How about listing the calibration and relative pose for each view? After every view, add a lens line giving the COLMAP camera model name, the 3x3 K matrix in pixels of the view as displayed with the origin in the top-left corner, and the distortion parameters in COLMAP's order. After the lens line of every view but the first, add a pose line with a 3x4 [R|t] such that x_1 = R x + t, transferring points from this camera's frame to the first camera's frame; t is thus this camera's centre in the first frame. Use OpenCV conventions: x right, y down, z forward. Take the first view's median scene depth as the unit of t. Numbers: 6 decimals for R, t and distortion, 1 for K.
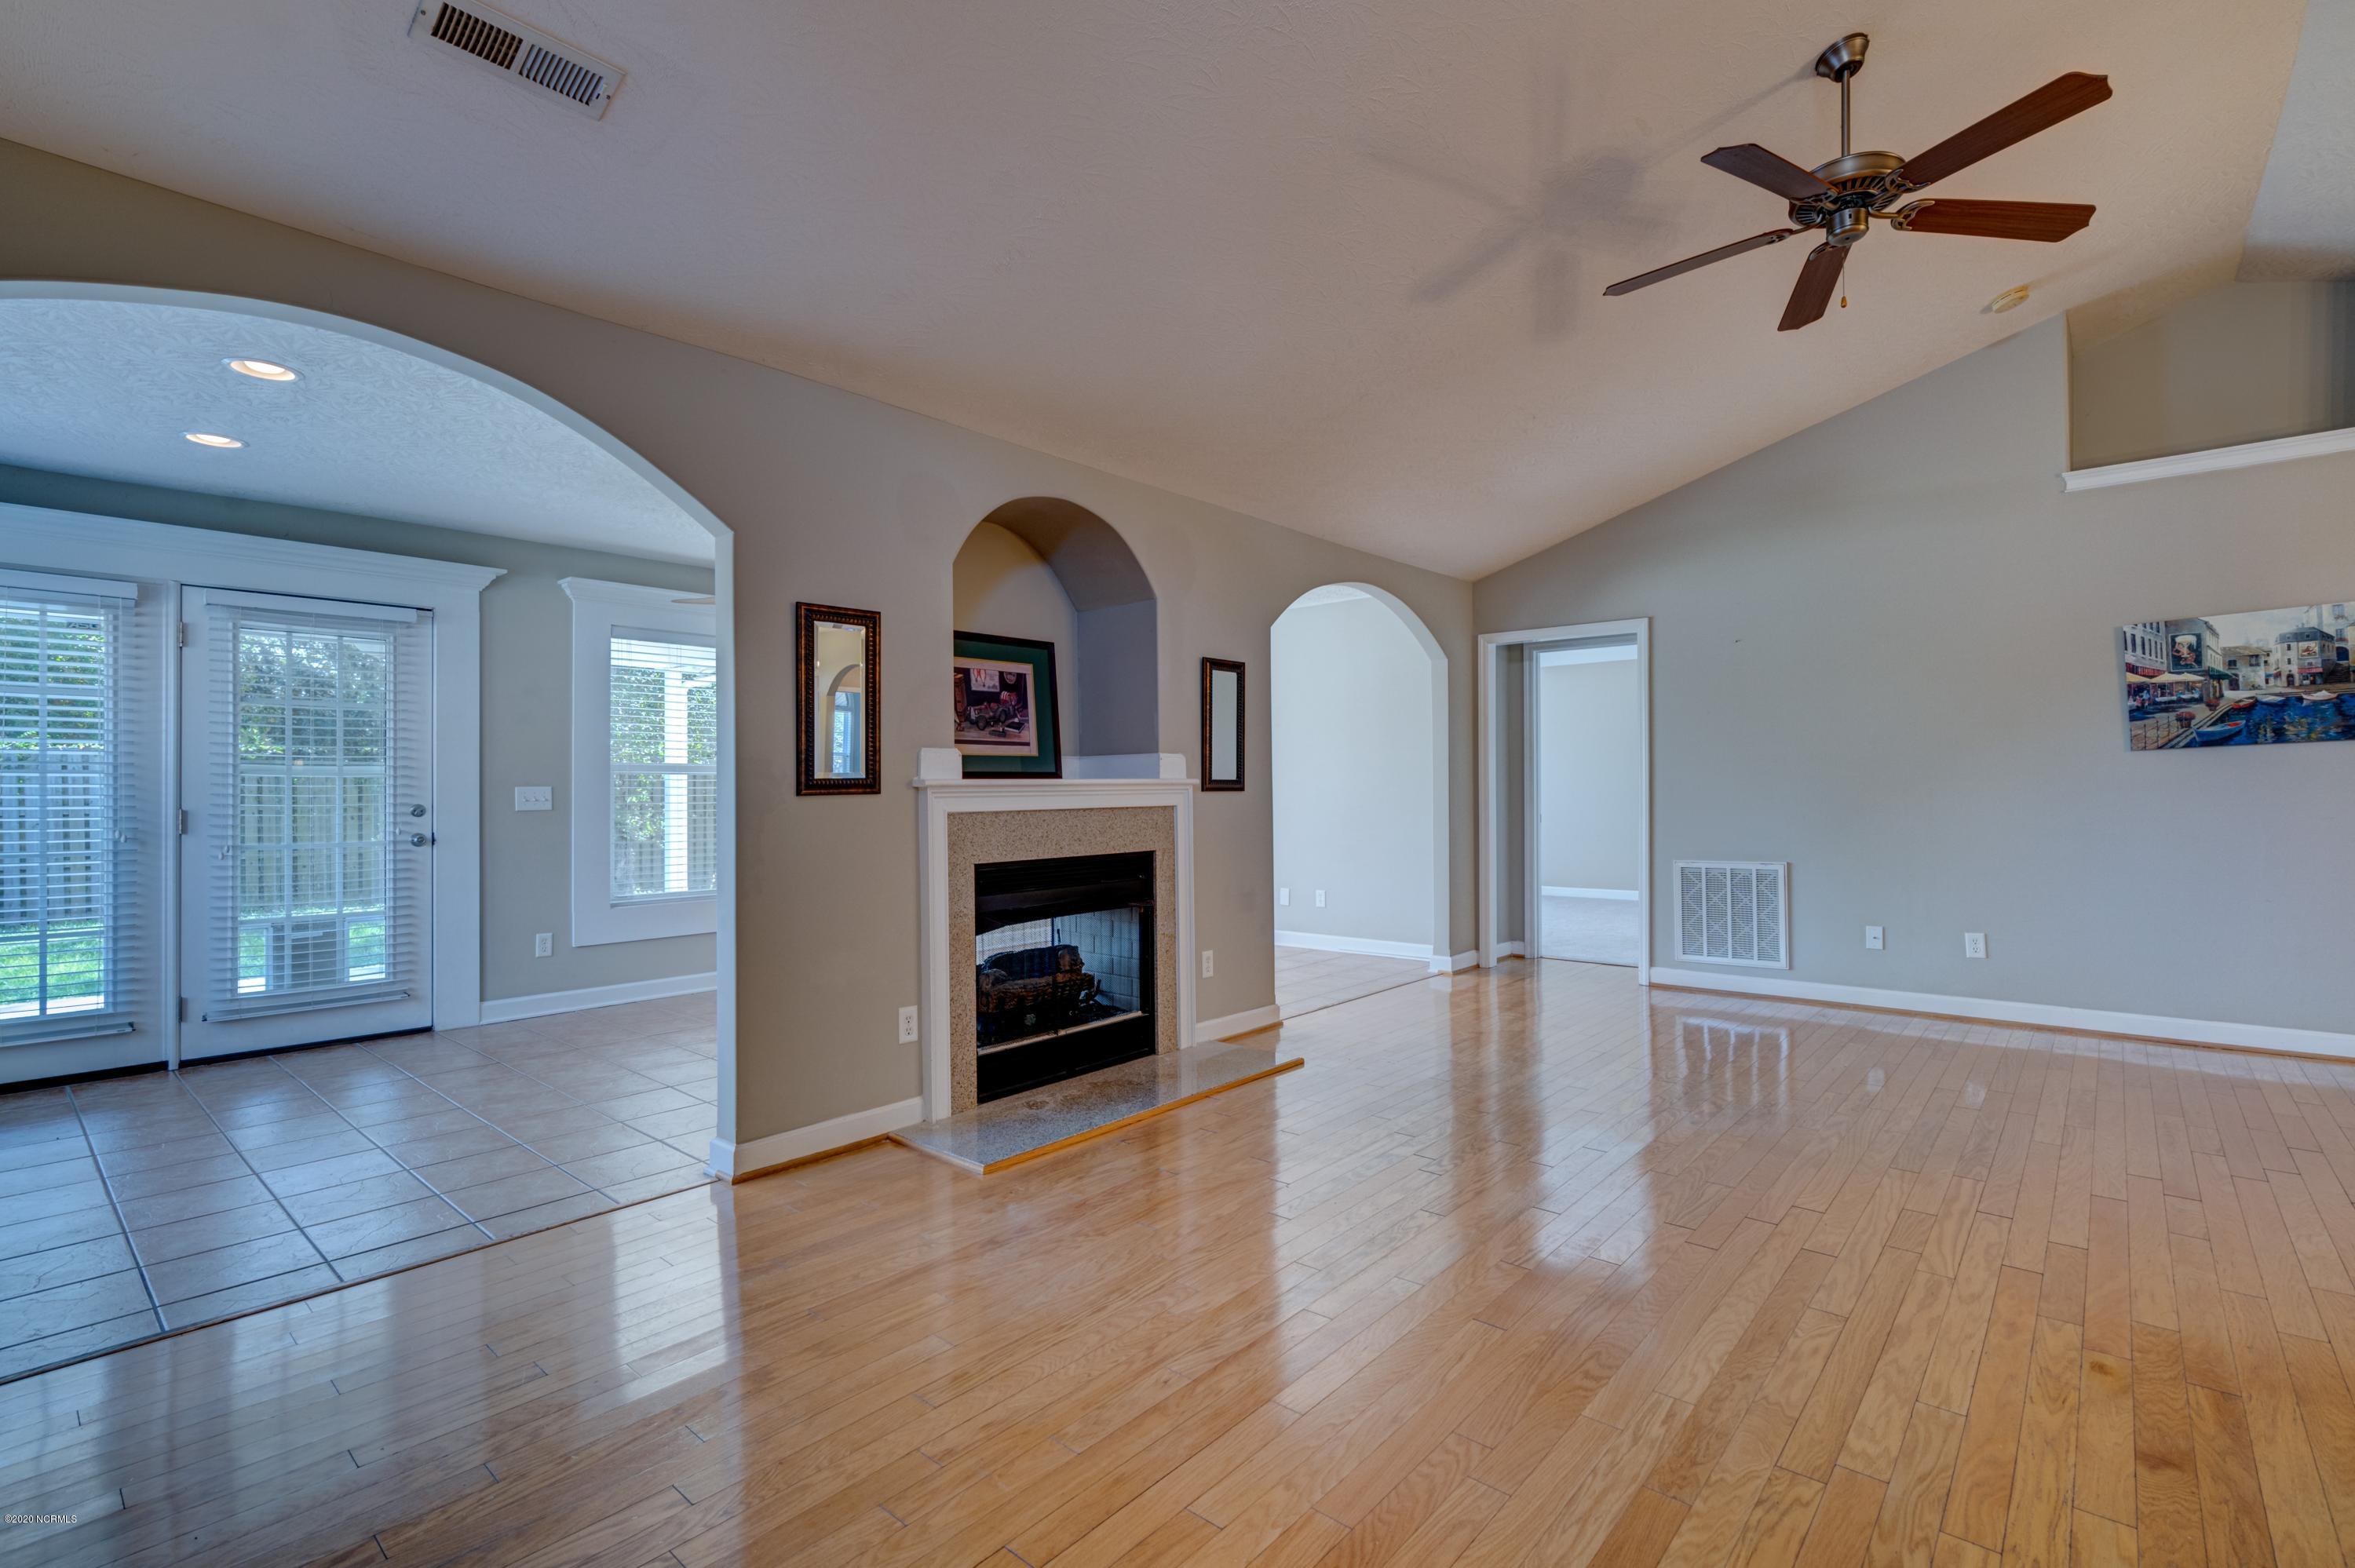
lens RADIAL K [[1076.7, 0, 1165.2], [0, 1076.7, 788.2], [0, 0, 1]] dist [-0.001094, -0.000380]
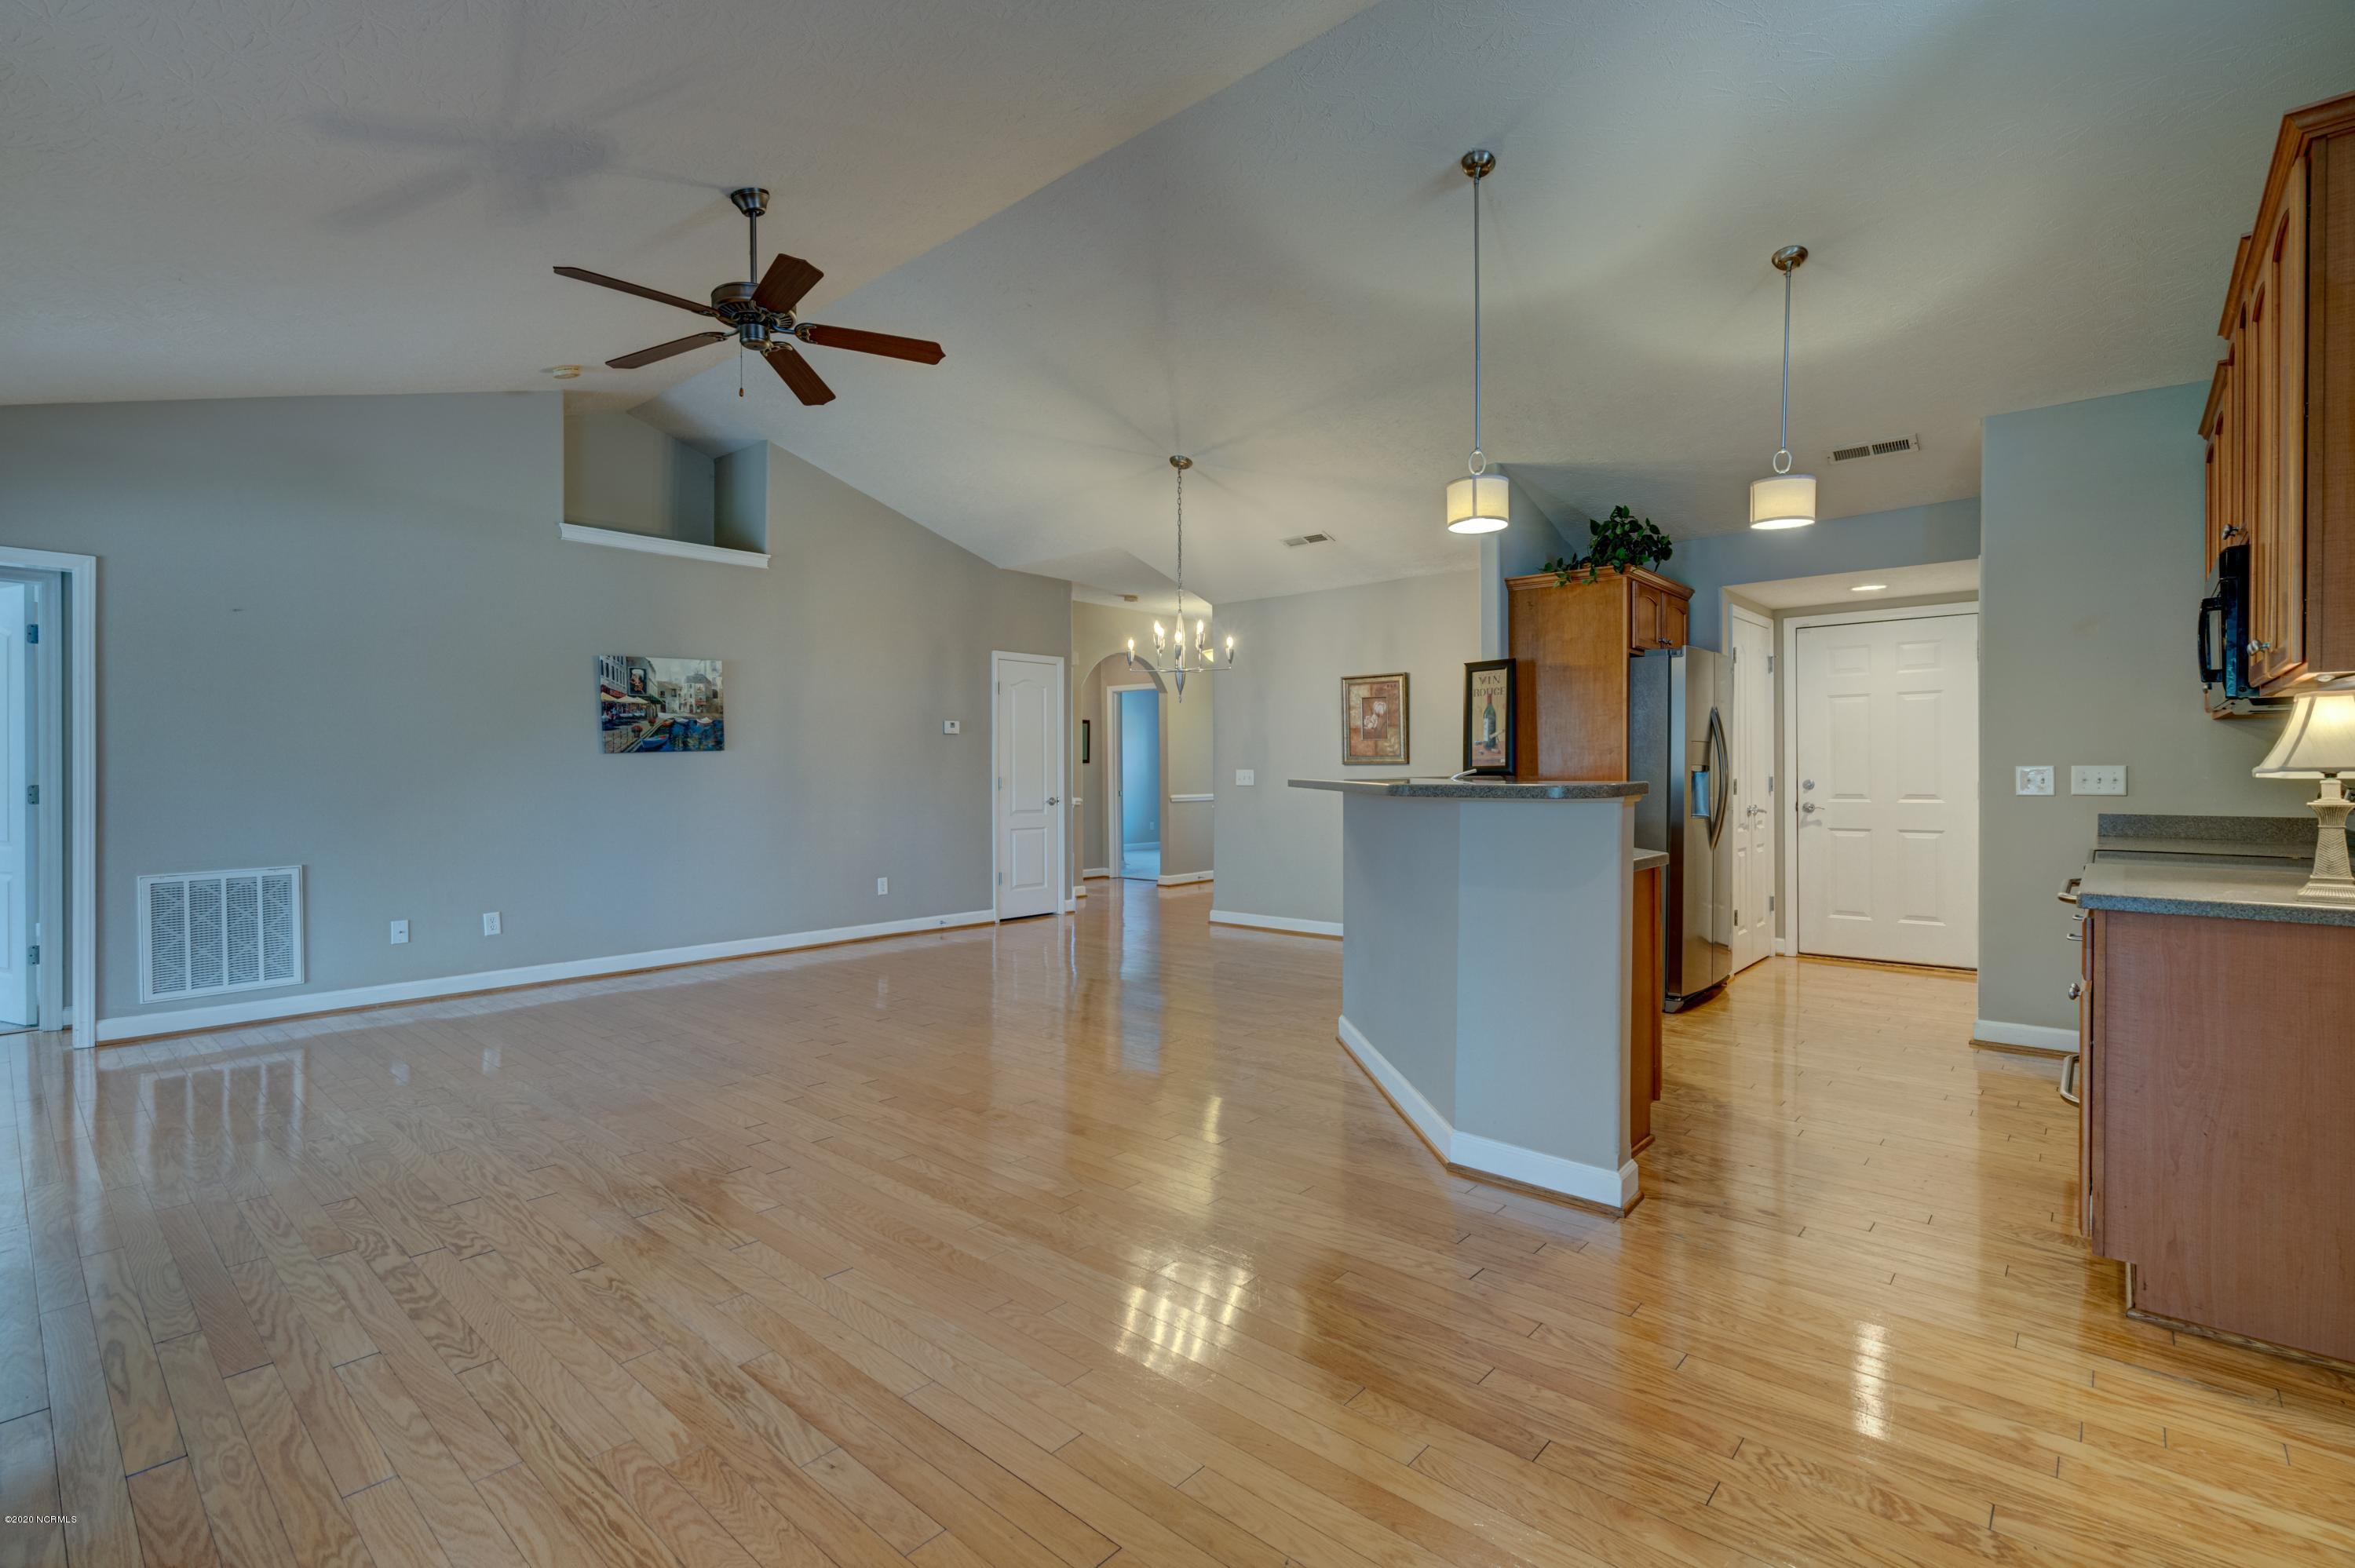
lens RADIAL K [[1076.7, 0, 1169.2], [0, 1076.7, 779.3], [0, 0, 1]] dist [-0.001094, -0.000380]
pose [[-0.005617, 0.000355, 0.999984, -0.407047], [0.000246, 1.000000, -0.000353, -0.003299], [-0.999984, 0.000244, -0.005618, 0.339524]]
